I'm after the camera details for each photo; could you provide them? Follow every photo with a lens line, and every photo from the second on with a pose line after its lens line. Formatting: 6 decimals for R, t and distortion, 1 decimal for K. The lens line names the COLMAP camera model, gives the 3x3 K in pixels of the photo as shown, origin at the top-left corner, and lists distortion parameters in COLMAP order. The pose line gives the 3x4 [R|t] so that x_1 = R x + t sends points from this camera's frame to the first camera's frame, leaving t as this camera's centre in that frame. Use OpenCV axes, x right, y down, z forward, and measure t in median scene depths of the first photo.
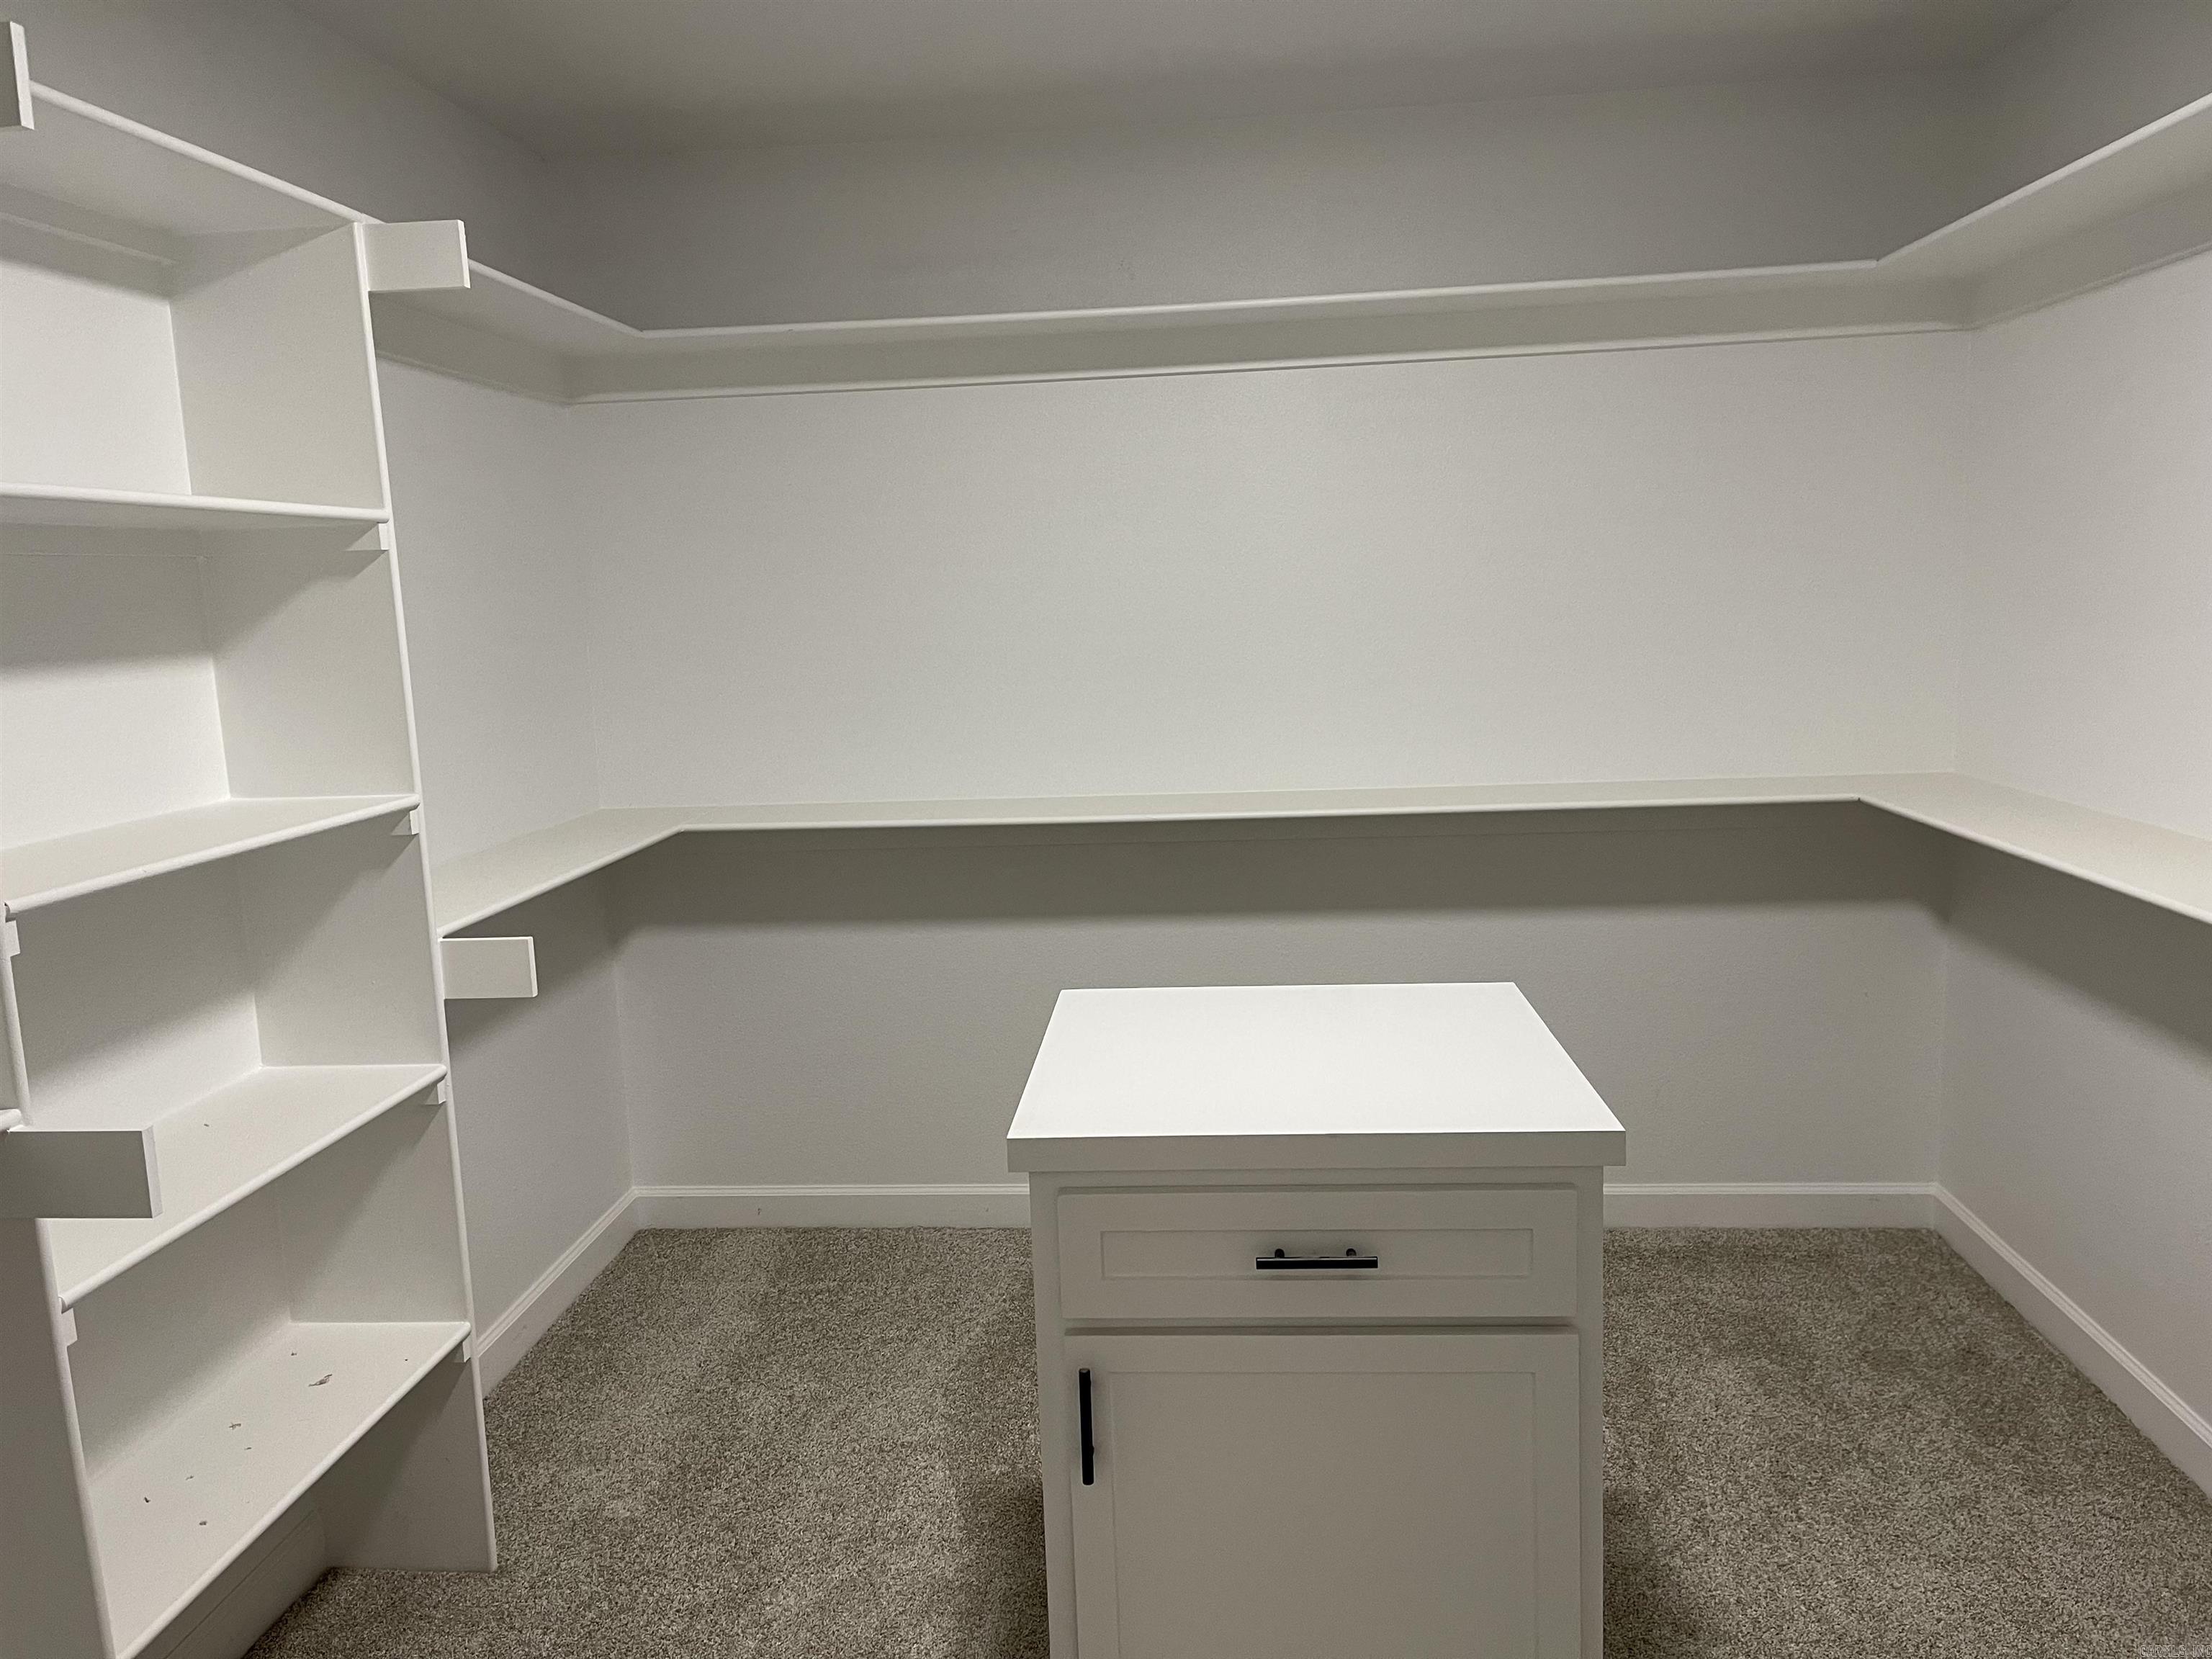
lens RADIAL K [[1633.0, 0, 1106.0], [0, 1633.0, 829.5], [0, 0, 1]] dist [-0.043654, -0.000988]
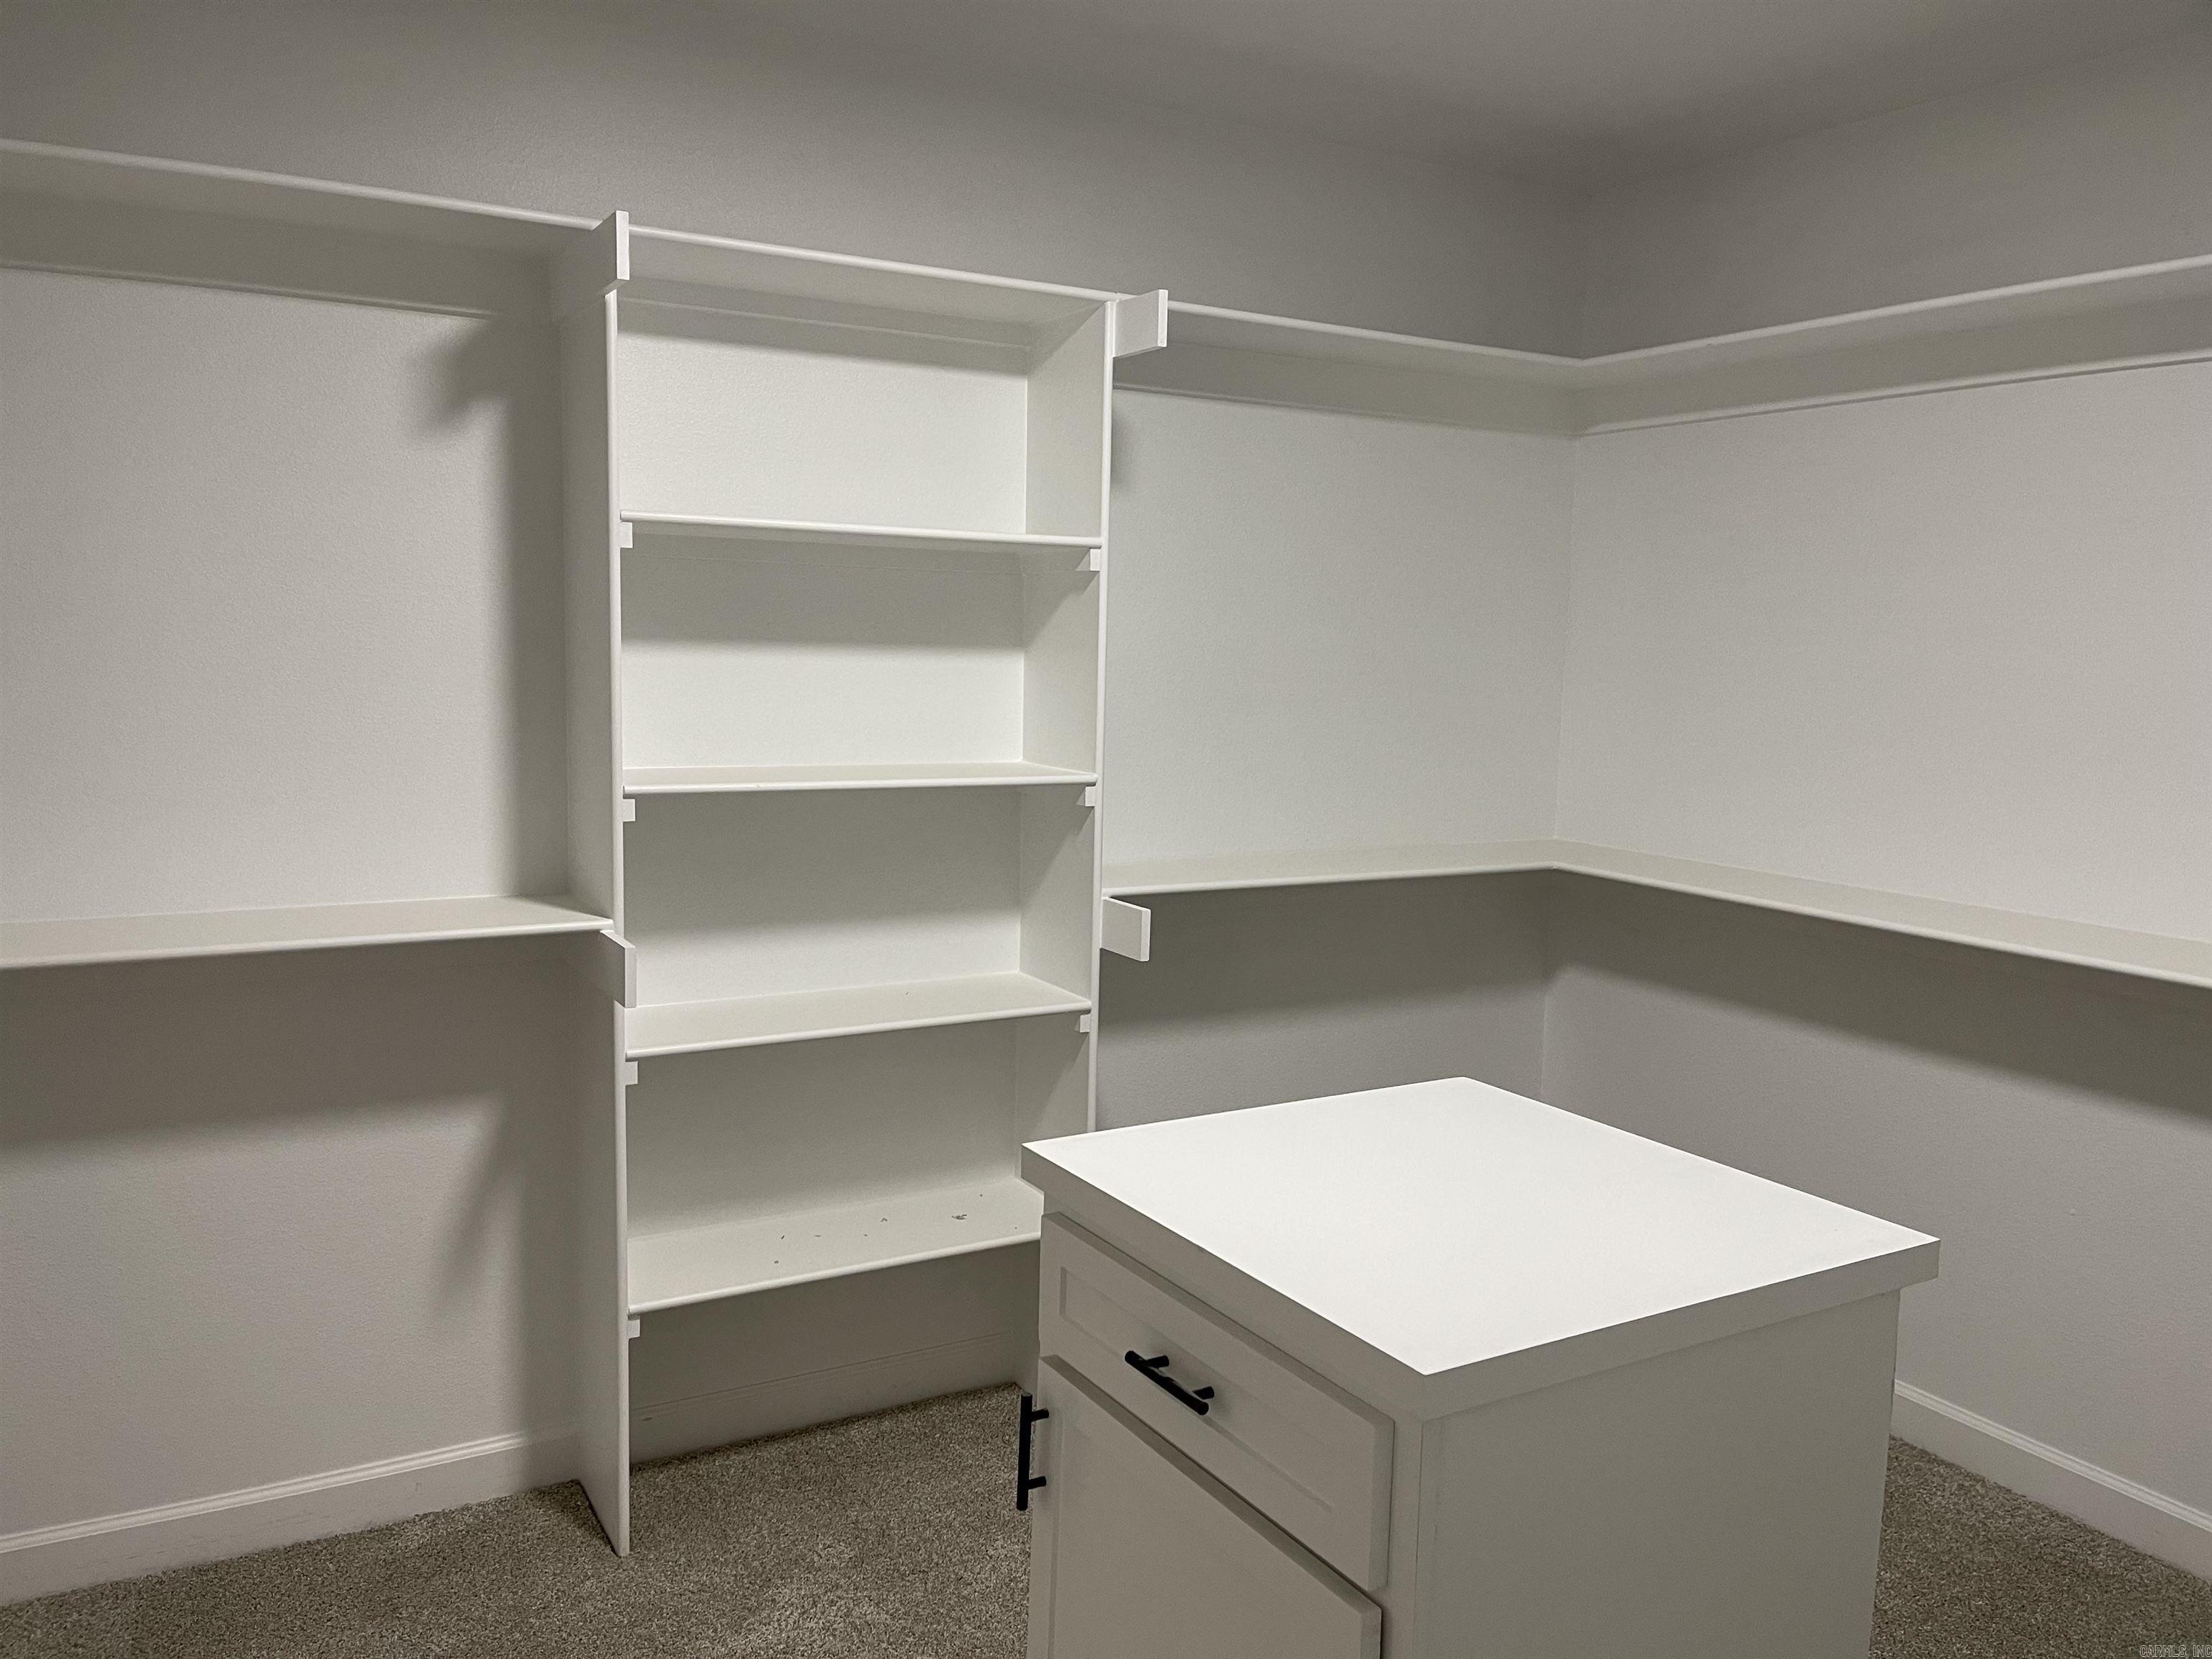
lens RADIAL K [[1633.0, 0, 1106.0], [0, 1633.0, 829.5], [0, 0, 1]] dist [-0.043654, -0.000988]
pose [[0.568325, 0.146885, -0.809587, 0.577310], [-0.160774, 0.984795, 0.065811, -0.063602], [0.806944, 0.092759, 0.583299, 0.309077]]
